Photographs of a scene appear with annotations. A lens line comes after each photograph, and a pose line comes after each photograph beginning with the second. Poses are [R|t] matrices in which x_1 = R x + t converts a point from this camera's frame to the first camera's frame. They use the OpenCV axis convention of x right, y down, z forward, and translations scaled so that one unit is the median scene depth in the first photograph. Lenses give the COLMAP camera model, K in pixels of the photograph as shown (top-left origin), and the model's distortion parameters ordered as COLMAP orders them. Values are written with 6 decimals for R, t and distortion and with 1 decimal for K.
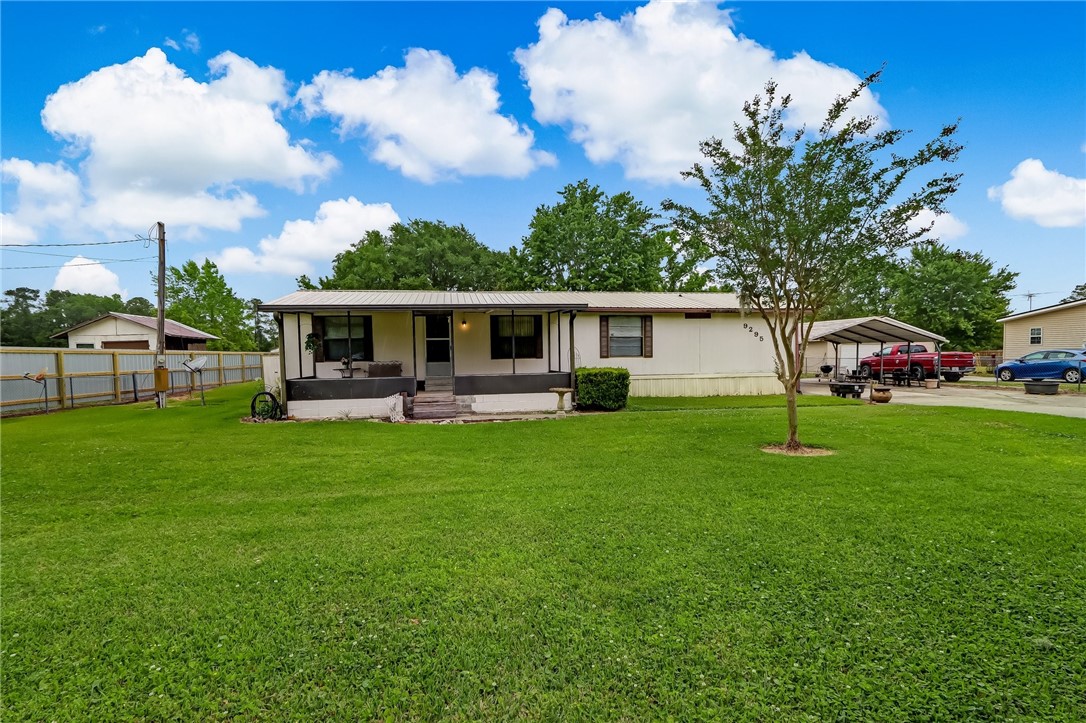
lens RADIAL K [[509.9, 0, 536.5], [0, 509.9, 368.0], [0, 0, 1]] dist [-0.000735, 0.001683]
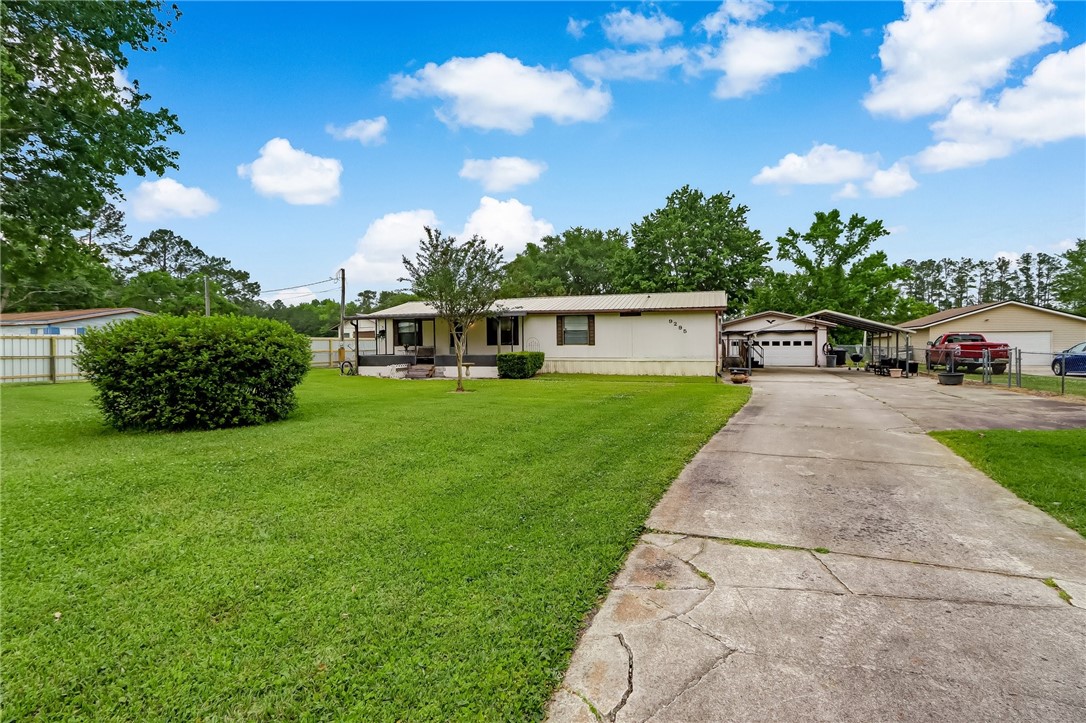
lens RADIAL K [[501.0, 0, 538.2], [0, 501.0, 361.5], [0, 0, 1]] dist [-0.001286, 0.001794]
pose [[0.890523, 0.024596, -0.454272, 0.267351], [-0.016170, 0.999618, 0.022424, -0.001885], [0.454650, -0.012623, 0.890581, -0.106015]]
